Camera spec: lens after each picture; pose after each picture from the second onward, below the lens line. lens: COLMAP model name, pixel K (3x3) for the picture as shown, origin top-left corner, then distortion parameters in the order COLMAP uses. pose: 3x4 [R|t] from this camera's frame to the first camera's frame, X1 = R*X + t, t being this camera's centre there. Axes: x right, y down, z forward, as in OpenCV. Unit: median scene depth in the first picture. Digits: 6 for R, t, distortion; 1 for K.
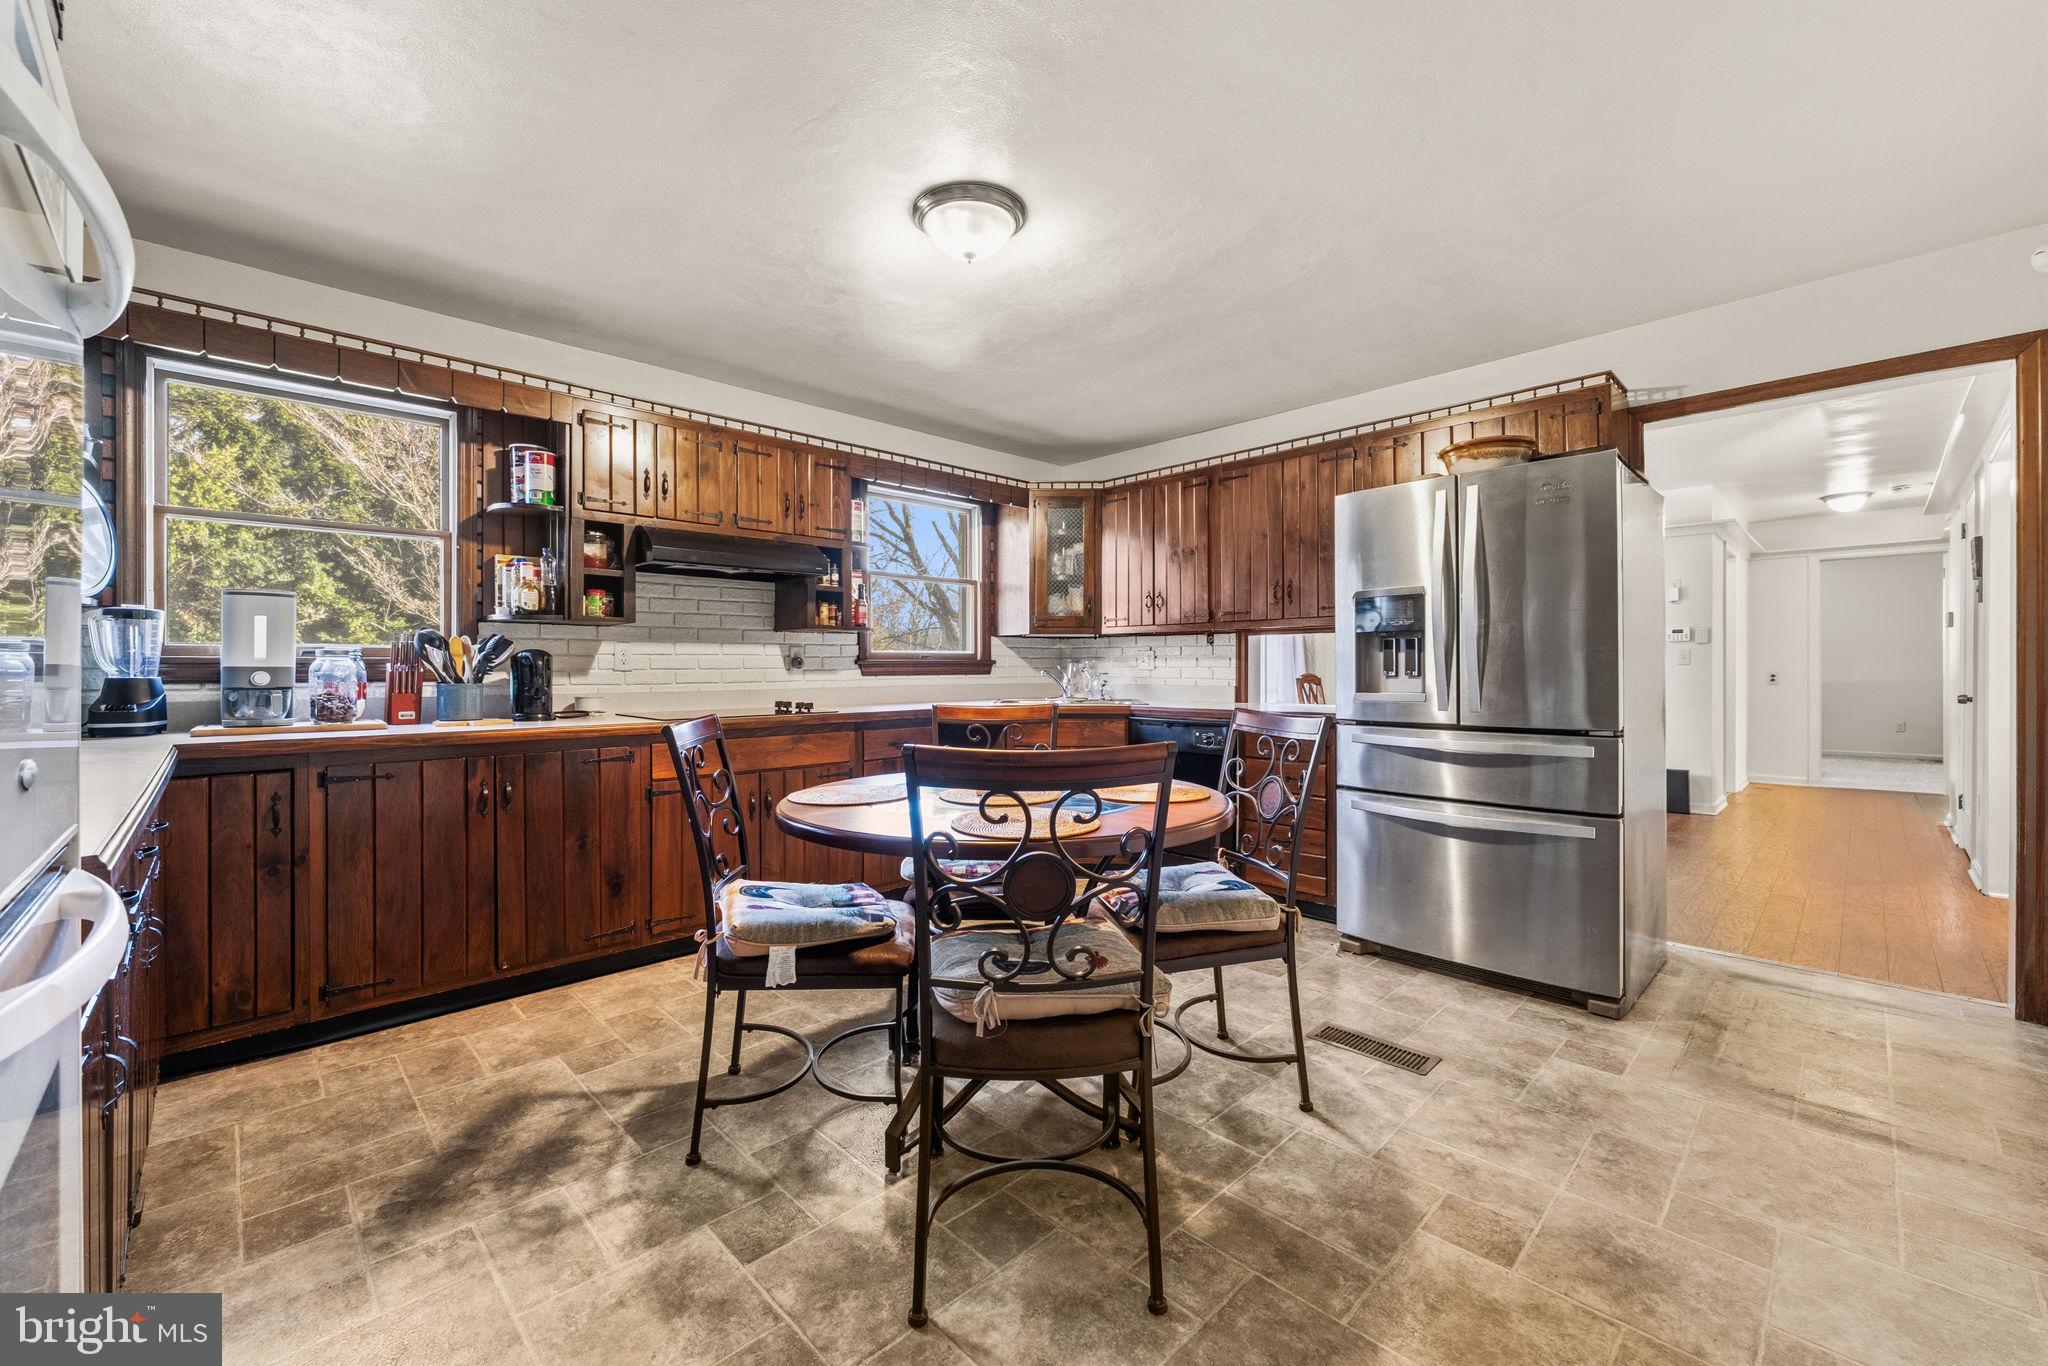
lens RADIAL K [[831.5, 0, 1016.7], [0, 831.5, 670.6], [0, 0, 1]] dist [-0.001222, -0.000158]
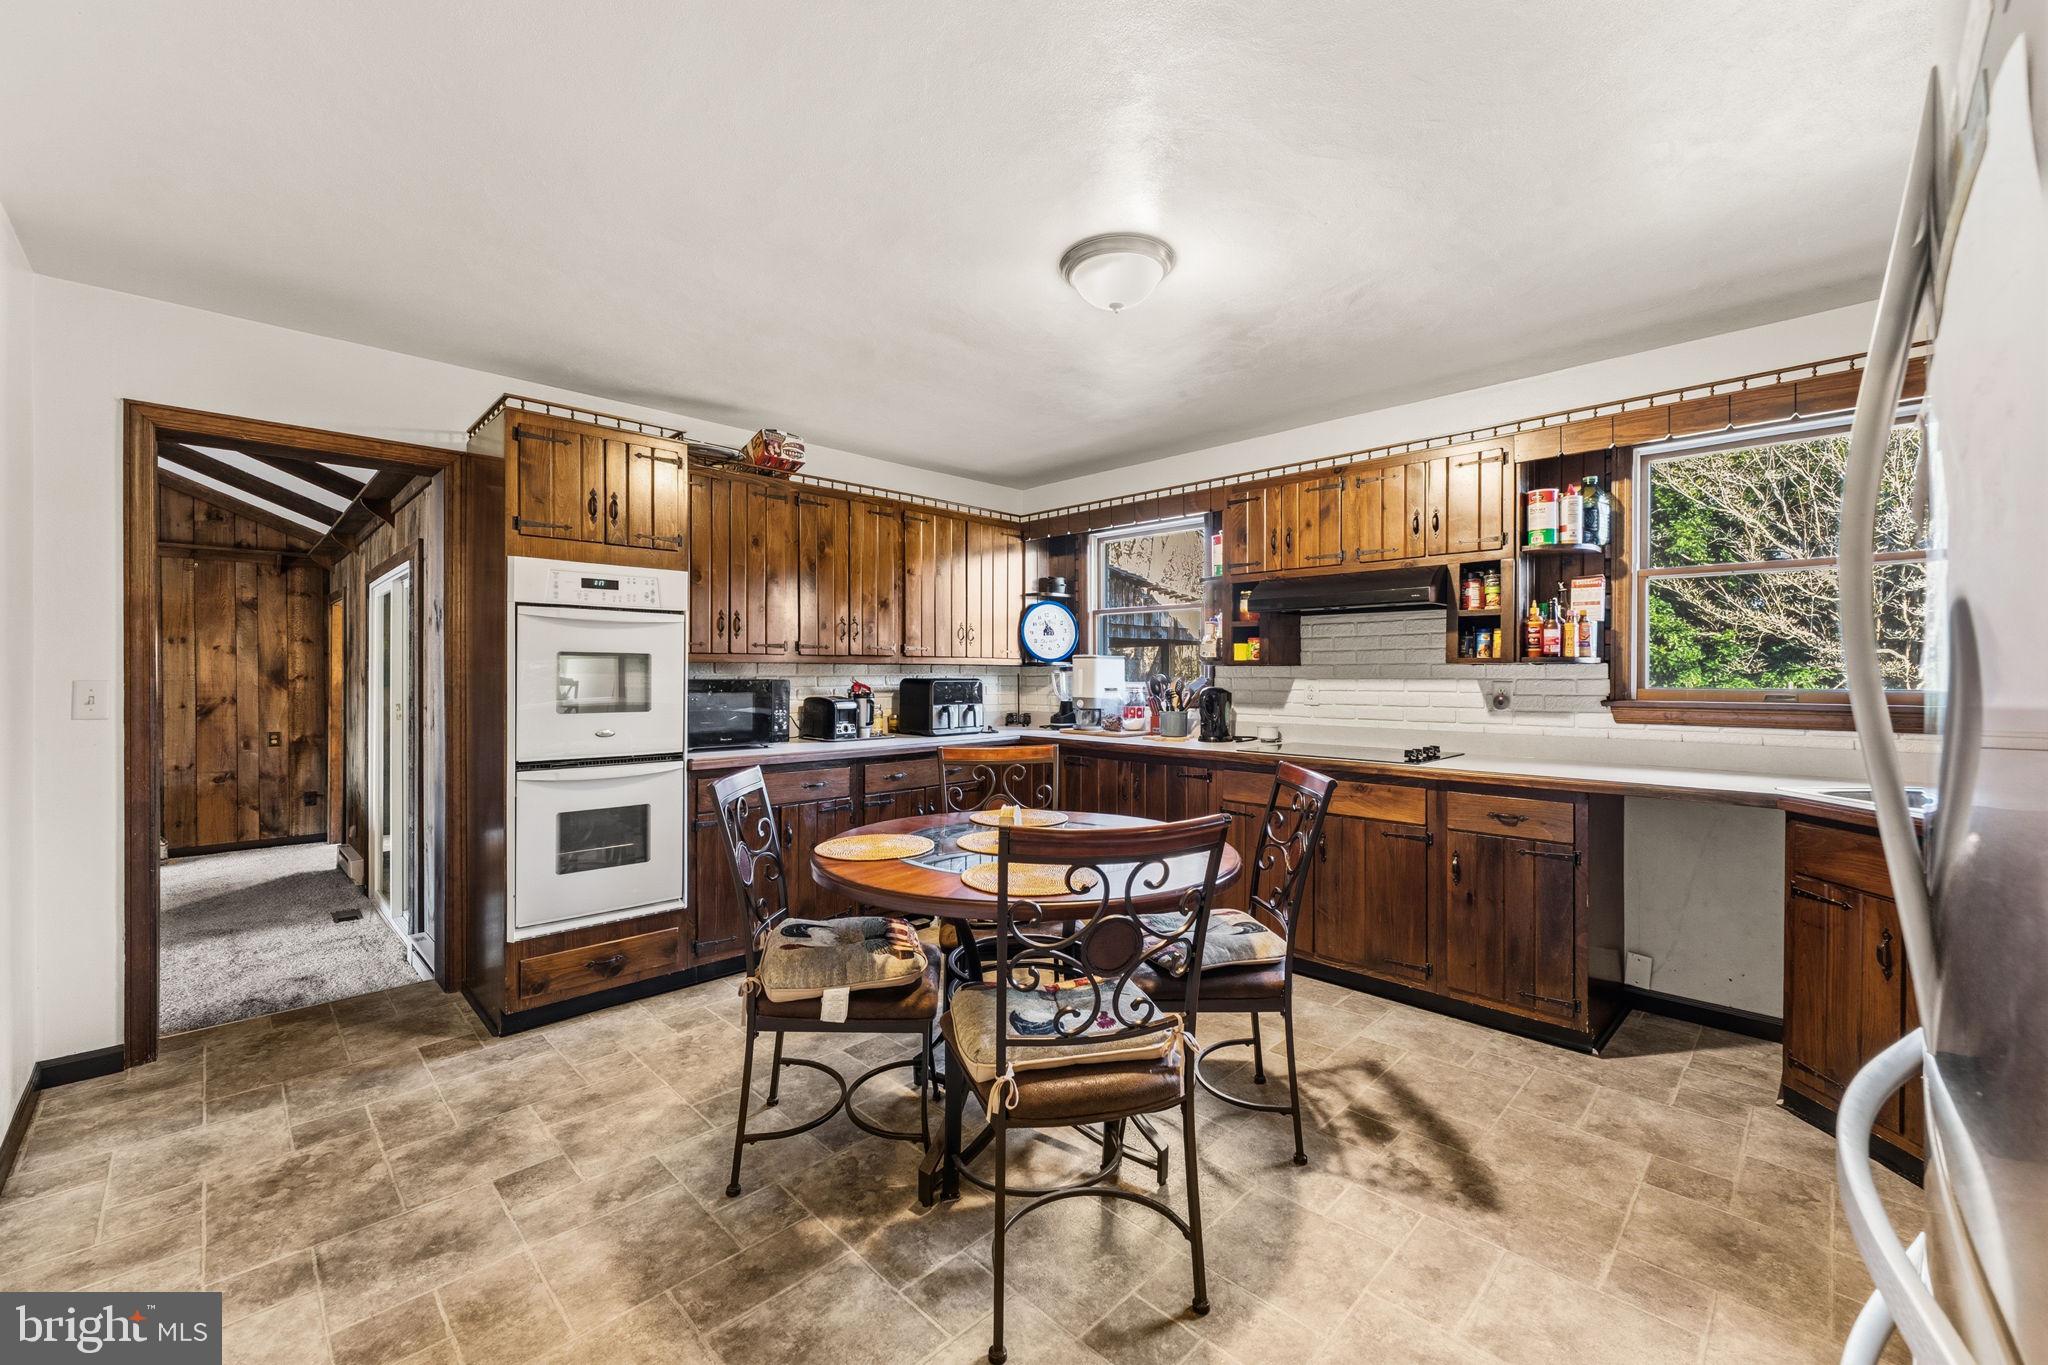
lens RADIAL K [[814.2, 0, 1018.0], [0, 814.2, 677.4], [0, 0, 1]] dist [0.000951, 0.000073]
pose [[0.012971, 0.008073, -0.999883, 0.579451], [-0.004243, 0.999959, 0.008019, -0.041410], [0.999907, 0.004138, 0.013005, 0.556447]]
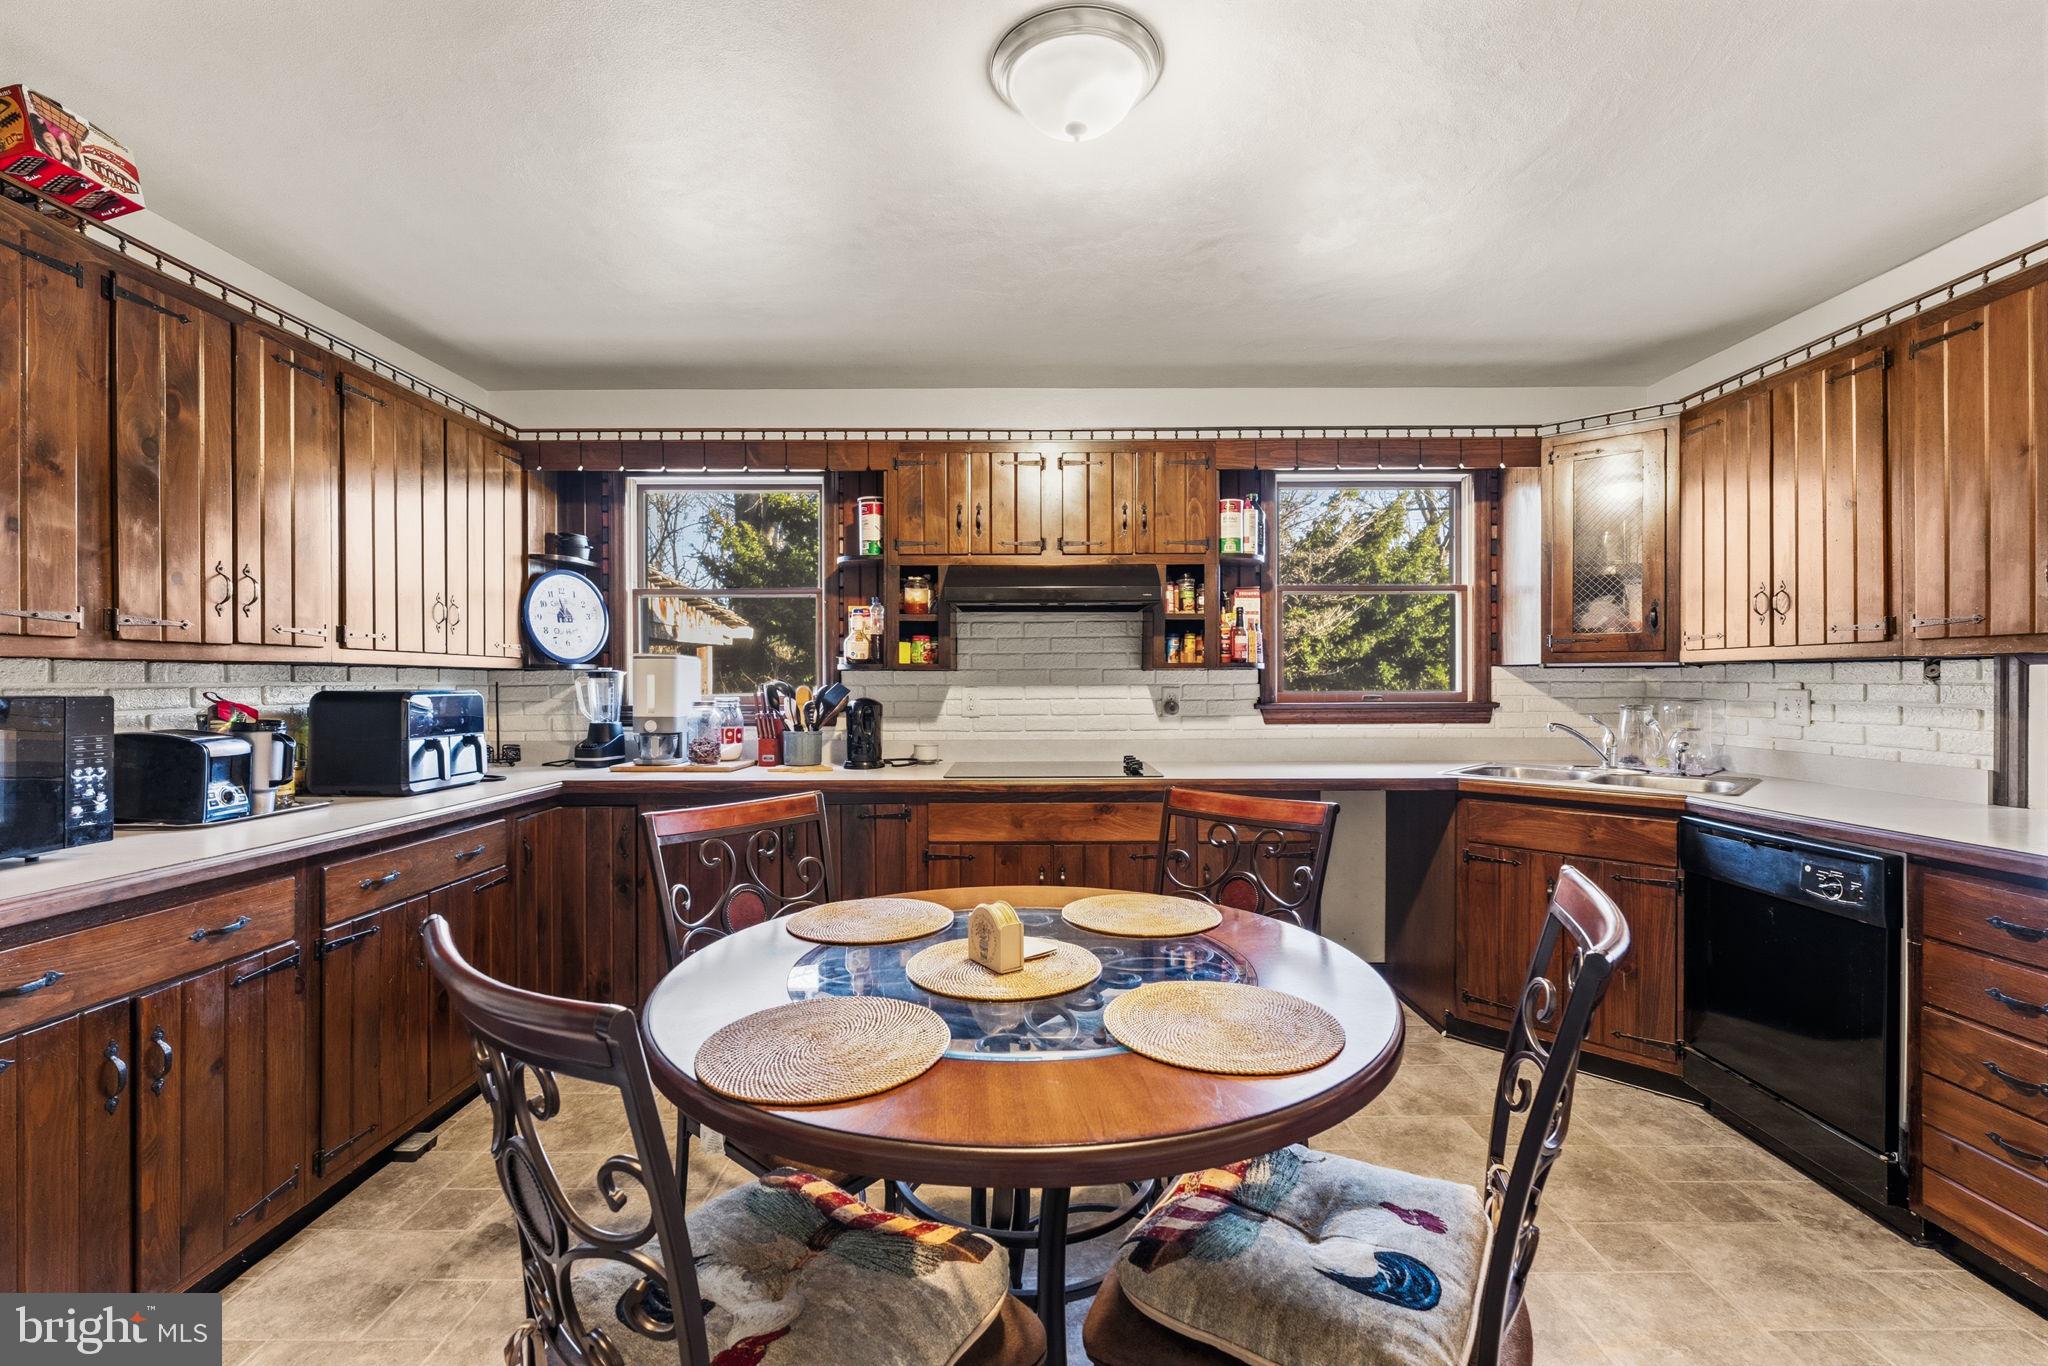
lens RADIAL K [[881.4, 0, 1024.0], [0, 881.4, 683.0], [0, 0, 1]] dist [-0.001246, 0.000034]
pose [[0.717098, 0.001948, -0.696970, 0.257613], [-0.001222, 0.999998, 0.001538, -0.037719], [0.696971, -0.000252, 0.717099, 0.300229]]
